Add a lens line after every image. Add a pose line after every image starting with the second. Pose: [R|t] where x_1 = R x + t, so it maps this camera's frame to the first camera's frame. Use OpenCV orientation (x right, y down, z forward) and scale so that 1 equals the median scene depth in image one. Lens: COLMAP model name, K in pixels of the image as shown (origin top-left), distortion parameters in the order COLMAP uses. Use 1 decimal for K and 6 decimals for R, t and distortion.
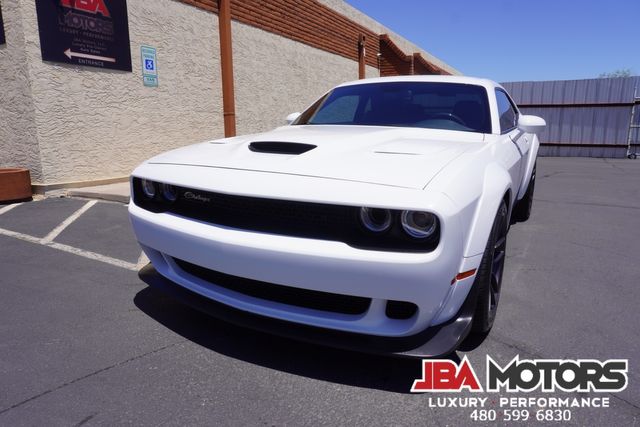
lens RADIAL K [[428.0, 0, 320.7], [0, 428.0, 212.4], [0, 0, 1]] dist [-0.050542, 0.029023]
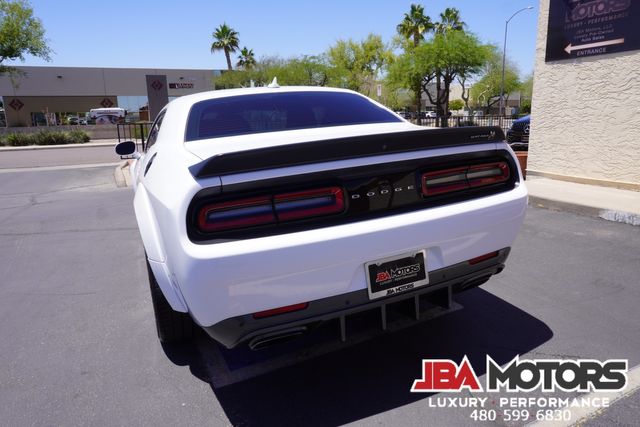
lens RADIAL K [[428.0, 0, 317.3], [0, 428.0, 211.2], [0, 0, 1]] dist [-0.050542, 0.029023]
pose [[-0.600598, 0.203908, -0.773113, 0.529820], [-0.111448, 0.936144, 0.333486, -0.235126], [0.791746, 0.286453, -0.539521, 0.984259]]
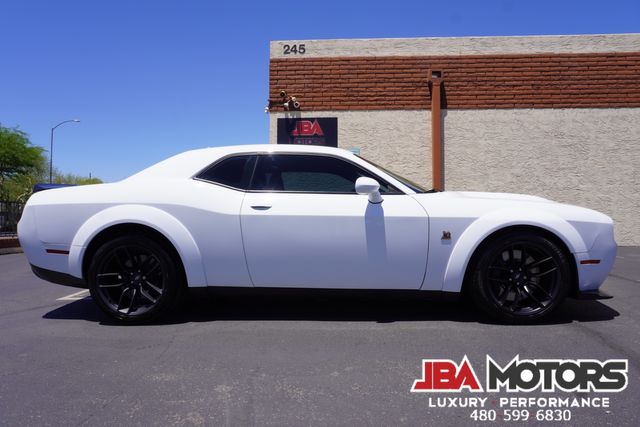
lens RADIAL K [[428.0, 0, 319.8], [0, 428.0, 211.7], [0, 0, 1]] dist [-0.050542, 0.029023]
pose [[0.411868, -0.005415, -0.911228, 0.835267], [-0.174114, 0.981091, -0.084528, -0.048264], [0.894455, 0.193472, 0.403137, 0.372079]]
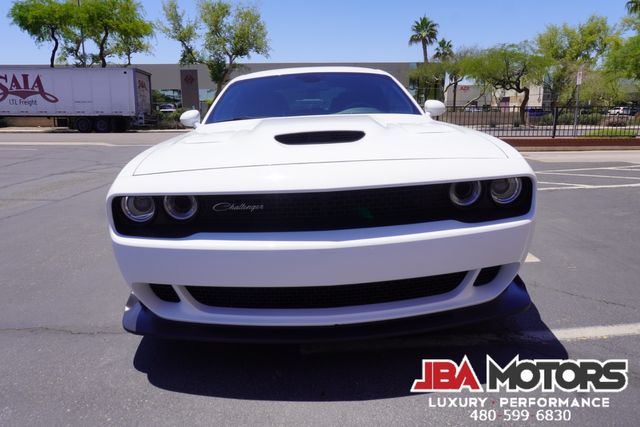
lens RADIAL K [[422.7, 0, 316.1], [0, 422.7, 210.9], [0, 0, 1]] dist [-0.039498, 0.020352]
pose [[-0.886093, 0.130940, -0.444628, 0.536879], [-0.057535, 0.920777, 0.385823, -0.228274], [0.459923, 0.367457, -0.808360, 1.121190]]
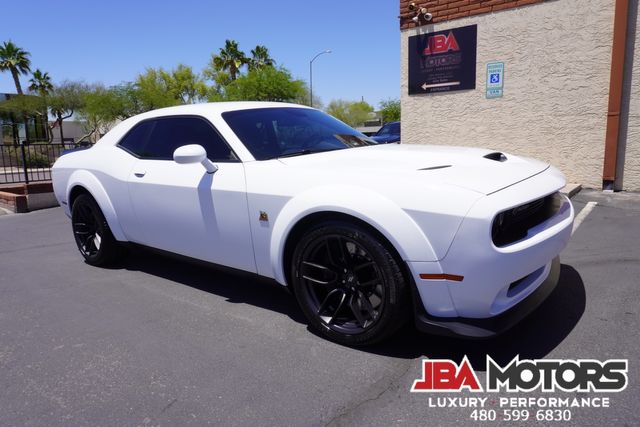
lens RADIAL K [[428.0, 0, 318.5], [0, 428.0, 211.2], [0, 0, 1]] dist [-0.050542, 0.029023]
pose [[-0.193128, 0.179415, -0.964630, 0.822181], [-0.147544, 0.966650, 0.209330, -0.178216], [0.970017, 0.182753, -0.160215, 0.799196]]
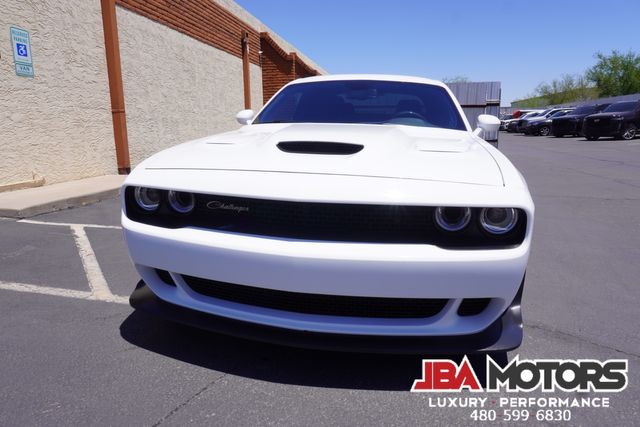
lens RADIAL K [[428.0, 0, 321.8], [0, 428.0, 212.5], [0, 0, 1]] dist [-0.050542, 0.029023]
pose [[0.950908, -0.058688, 0.303857, -0.115059], [0.057848, 0.998256, 0.011773, -0.006739], [-0.304018, 0.006382, 0.952645, 0.039294]]
